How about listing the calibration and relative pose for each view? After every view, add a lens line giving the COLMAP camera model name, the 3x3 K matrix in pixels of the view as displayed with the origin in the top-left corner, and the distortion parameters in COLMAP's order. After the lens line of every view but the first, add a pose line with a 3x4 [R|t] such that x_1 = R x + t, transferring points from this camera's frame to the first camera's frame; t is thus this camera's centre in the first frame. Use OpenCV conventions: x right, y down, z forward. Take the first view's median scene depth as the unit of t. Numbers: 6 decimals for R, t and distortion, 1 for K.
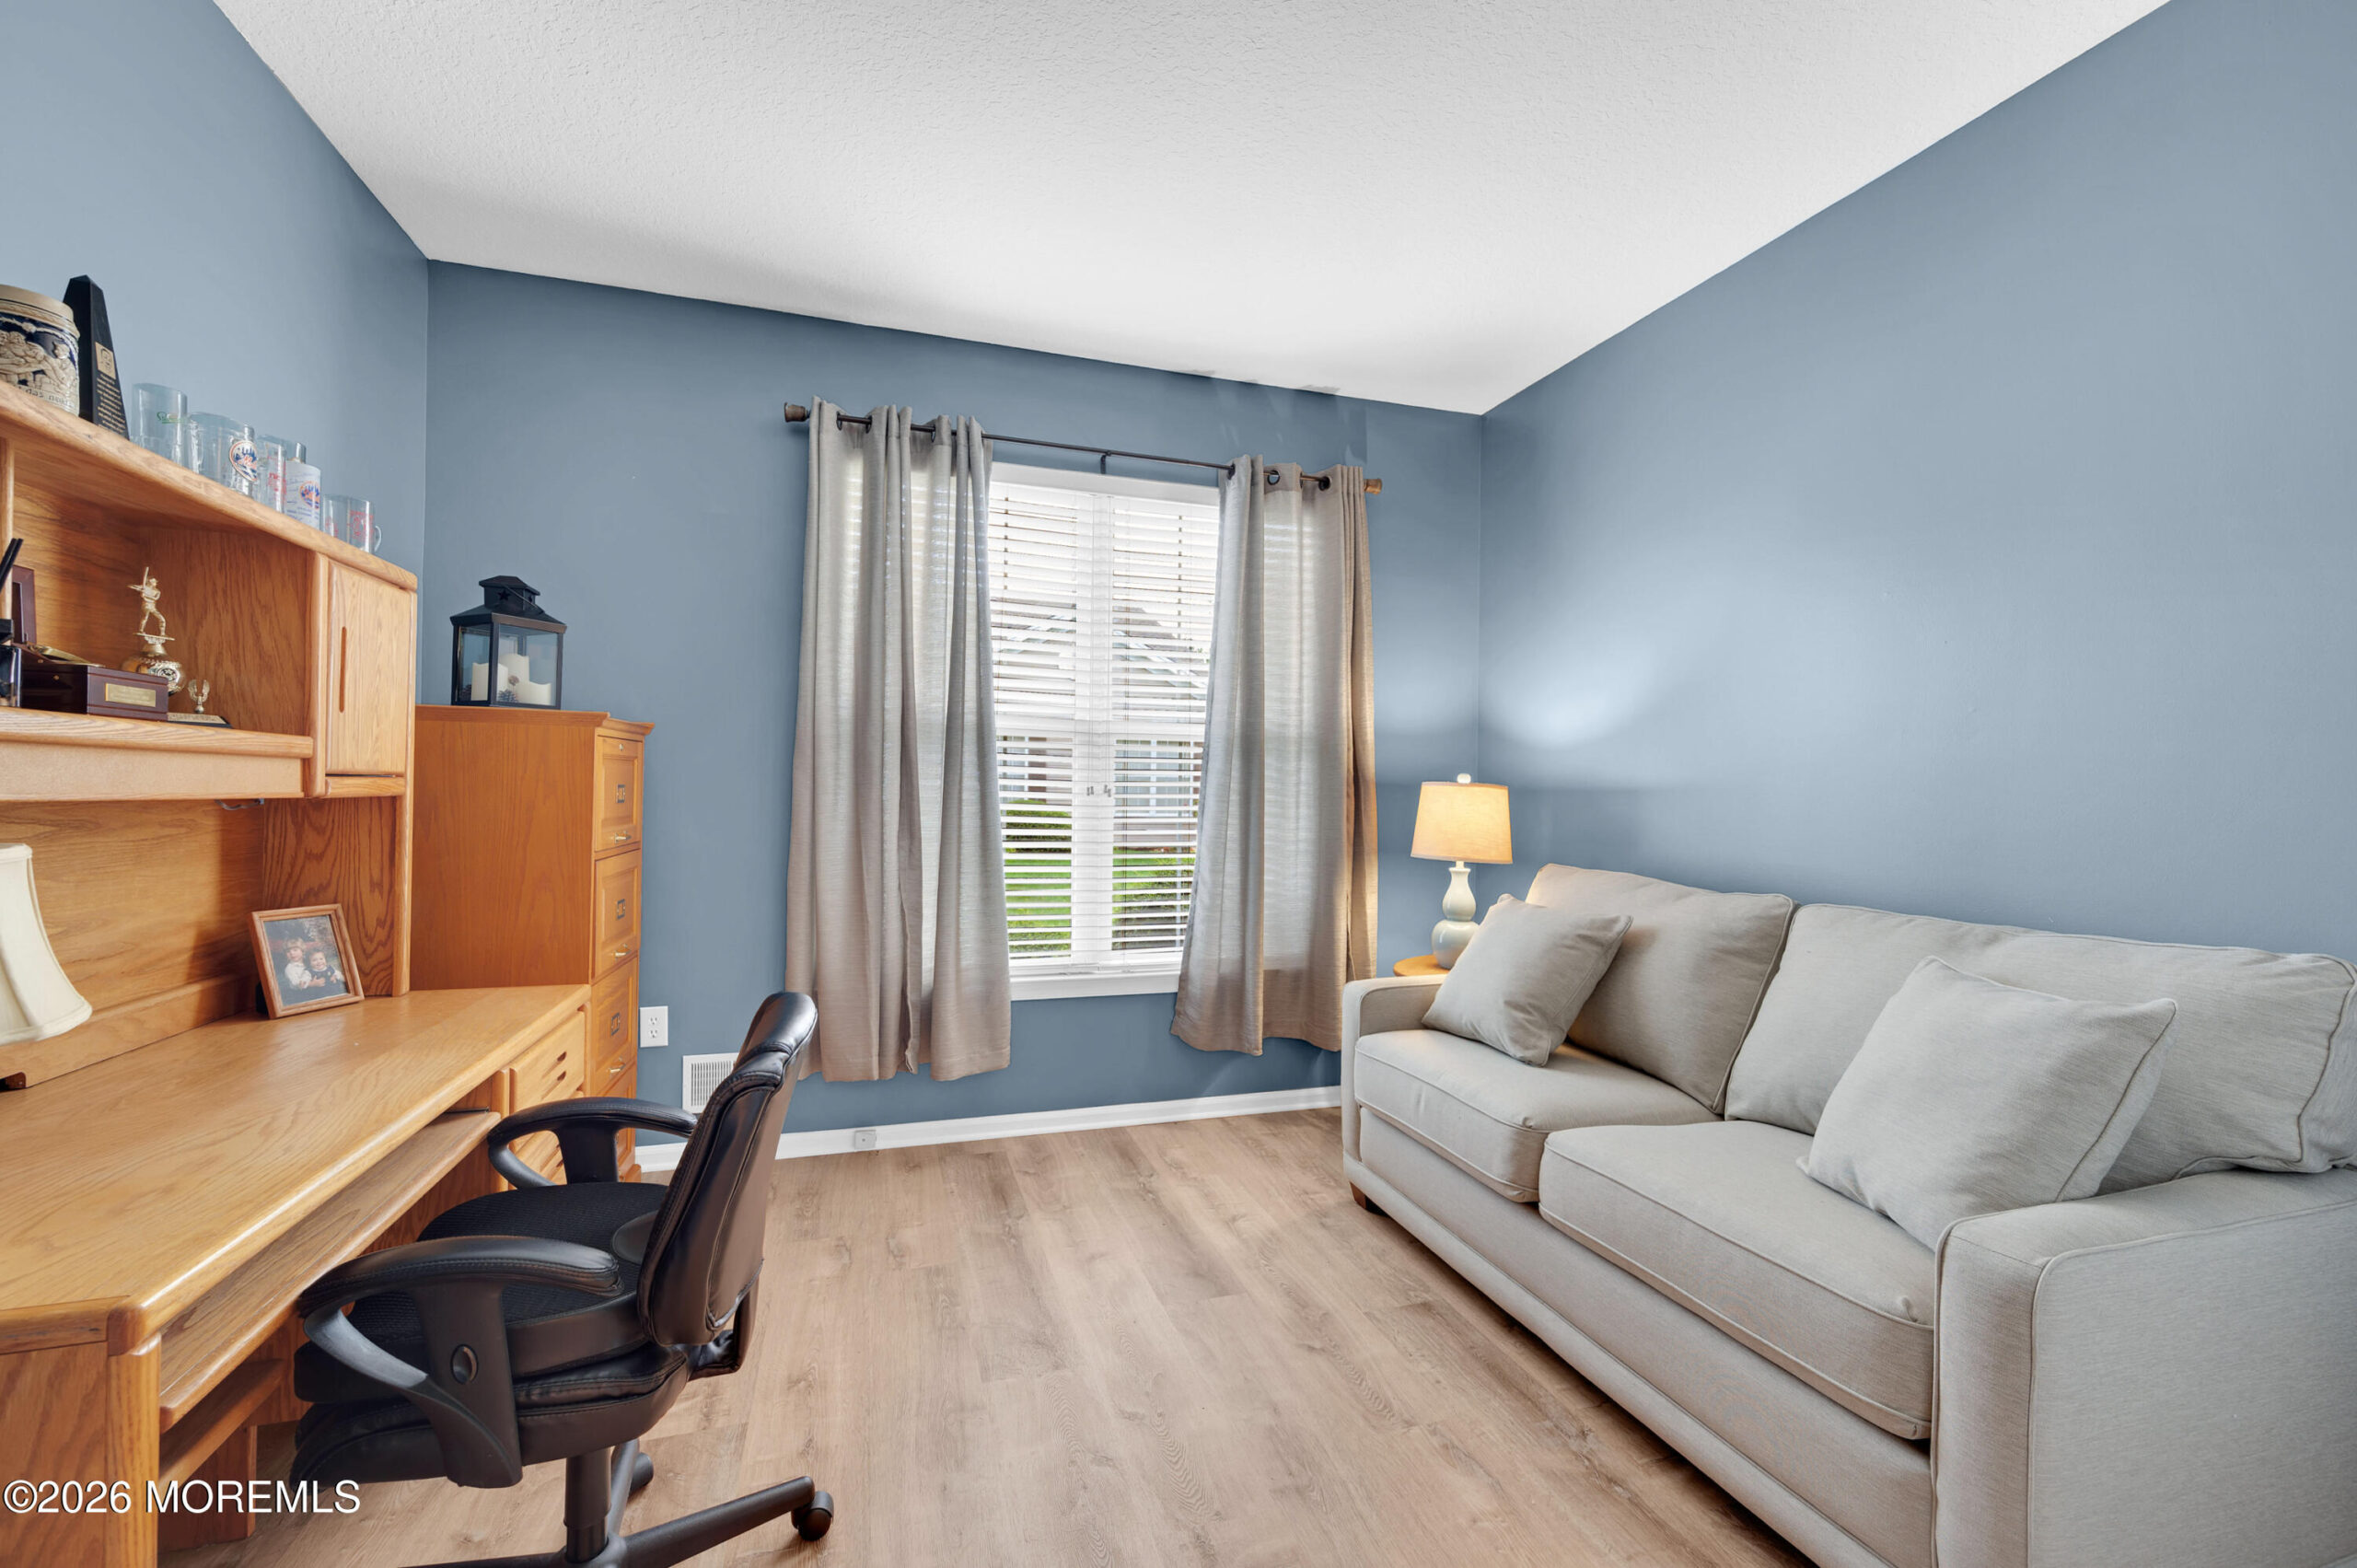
lens RADIAL K [[932.4, 0, 1178.2], [0, 932.4, 790.6], [0, 0, 1]] dist [-0.002656, 0.000642]
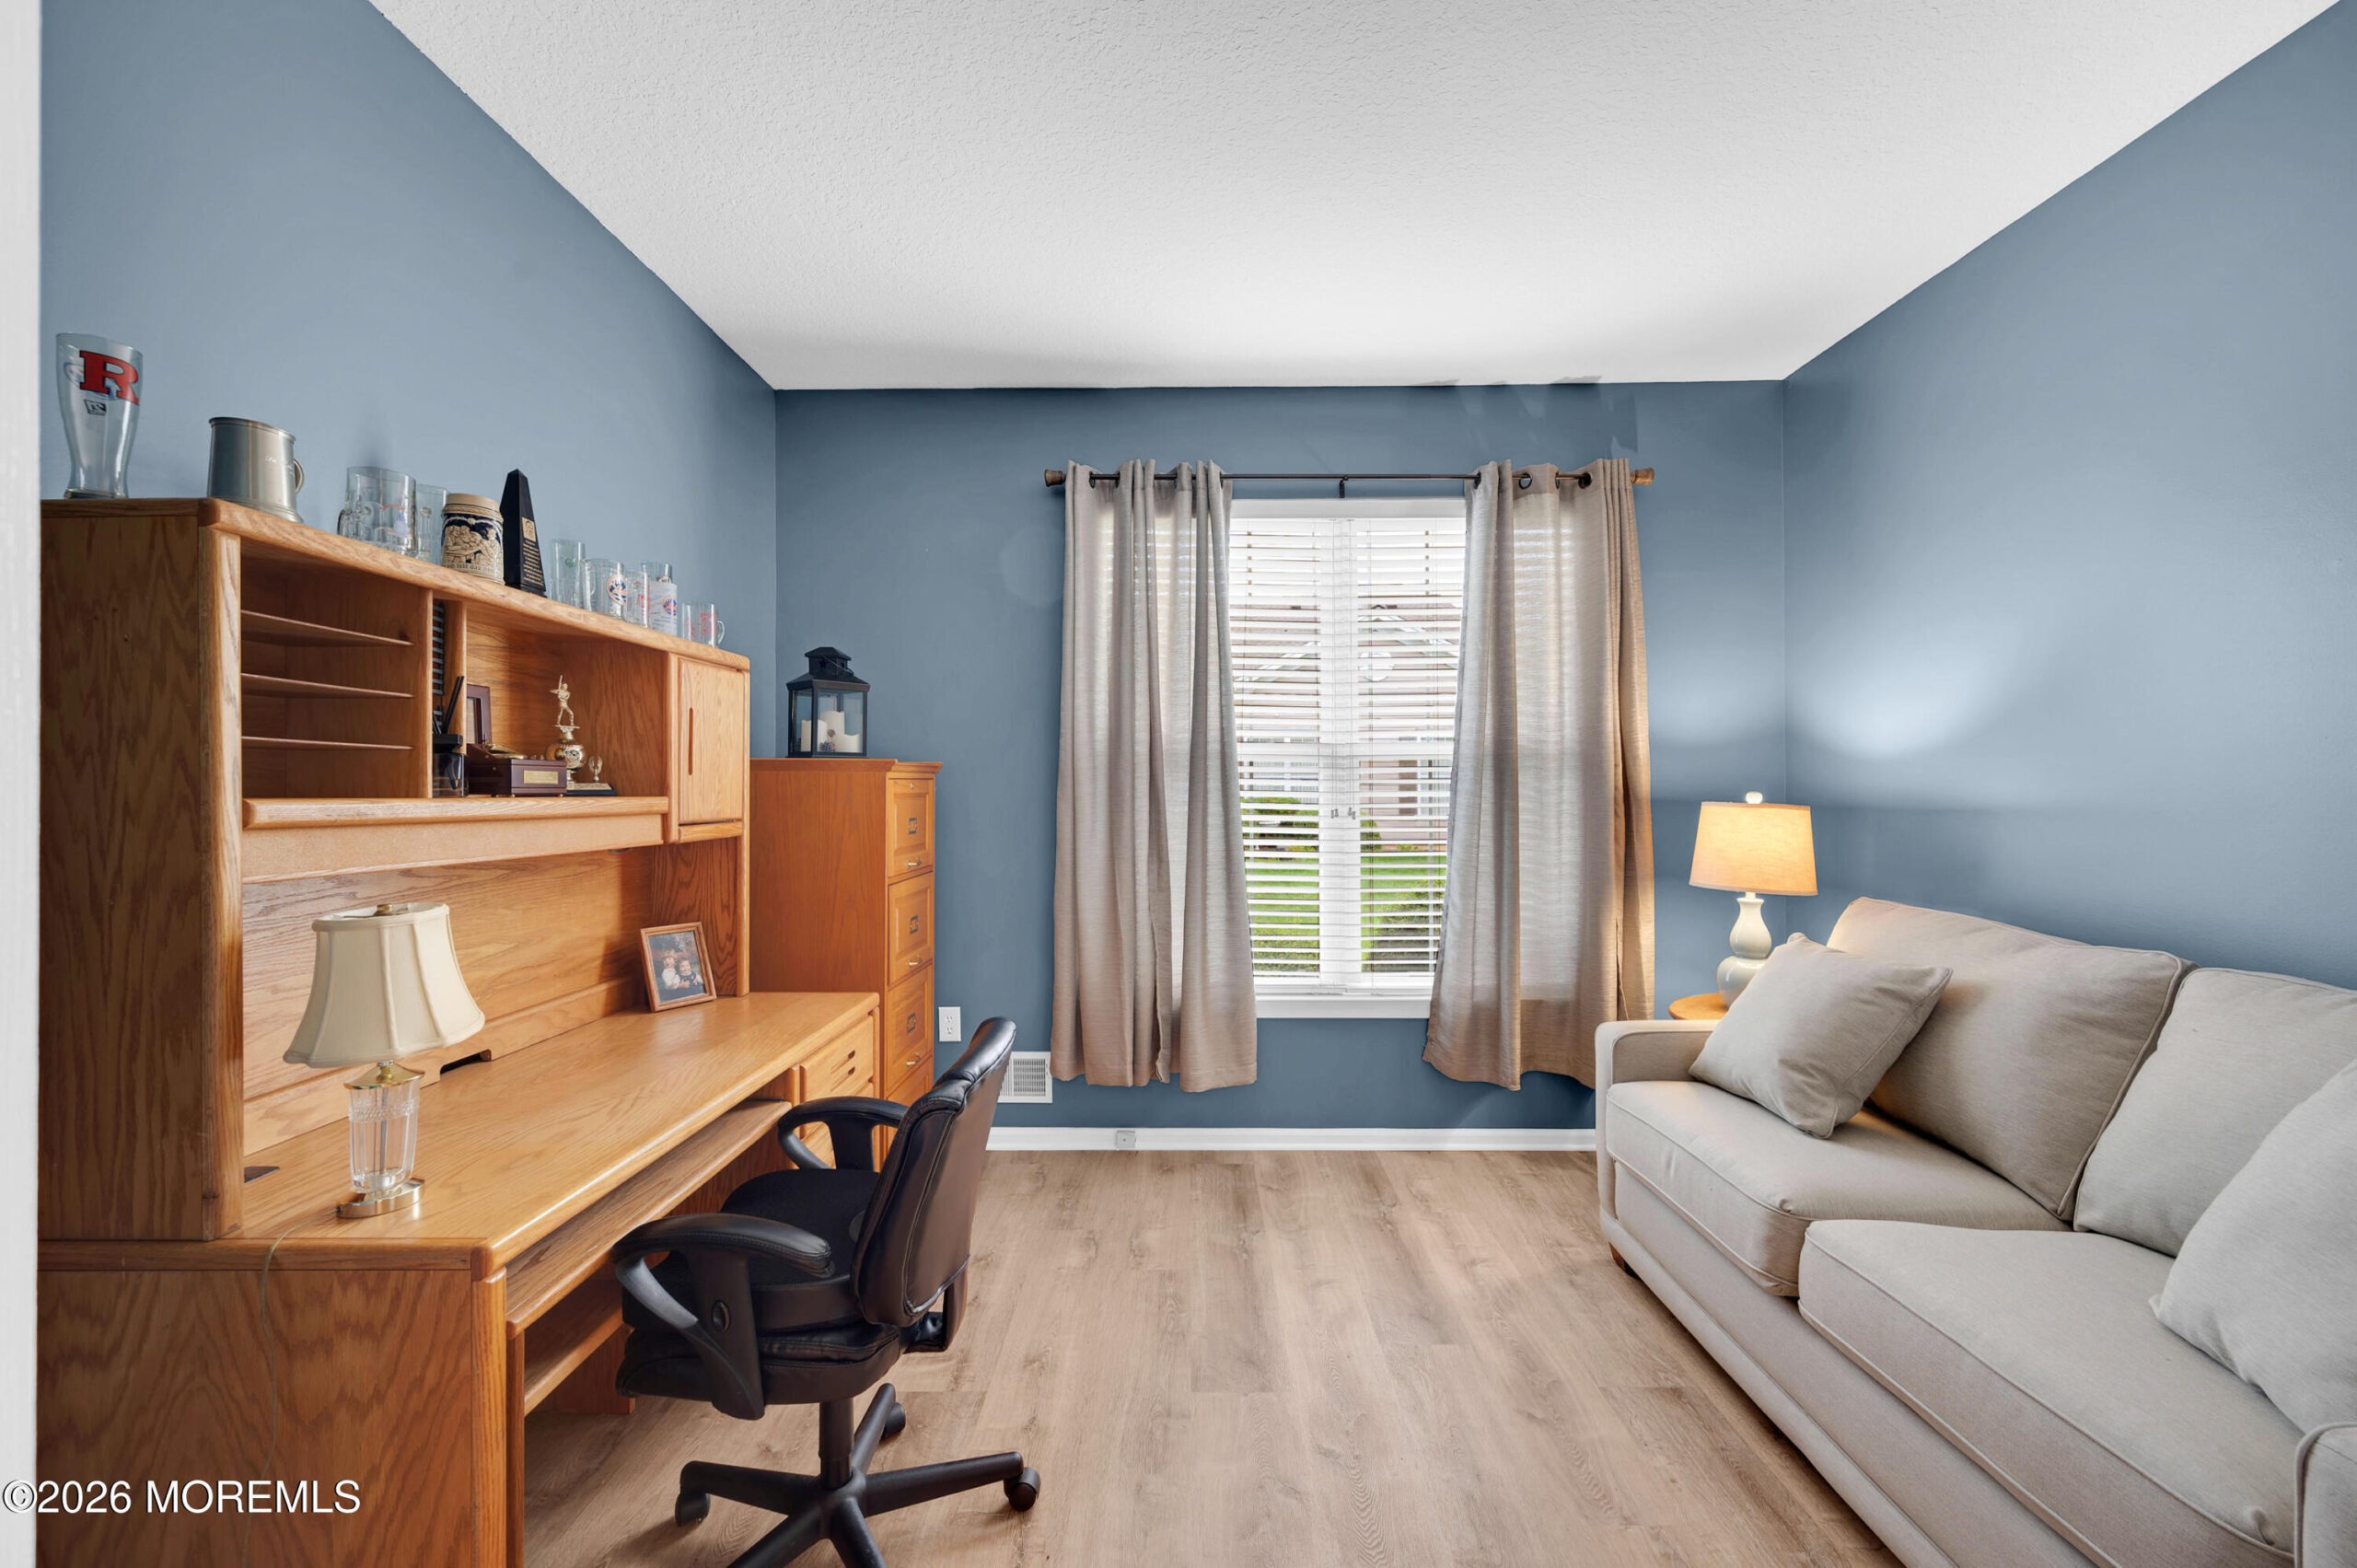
lens RADIAL K [[932.4, 0, 1215.6], [0, 932.4, 784.0], [0, 0, 1]] dist [-0.002656, 0.000642]
pose [[0.953648, -0.013905, -0.300602, 0.125329], [0.013308, 0.999903, -0.004033, -0.042737], [0.300629, -0.000154, 0.953741, 0.001248]]
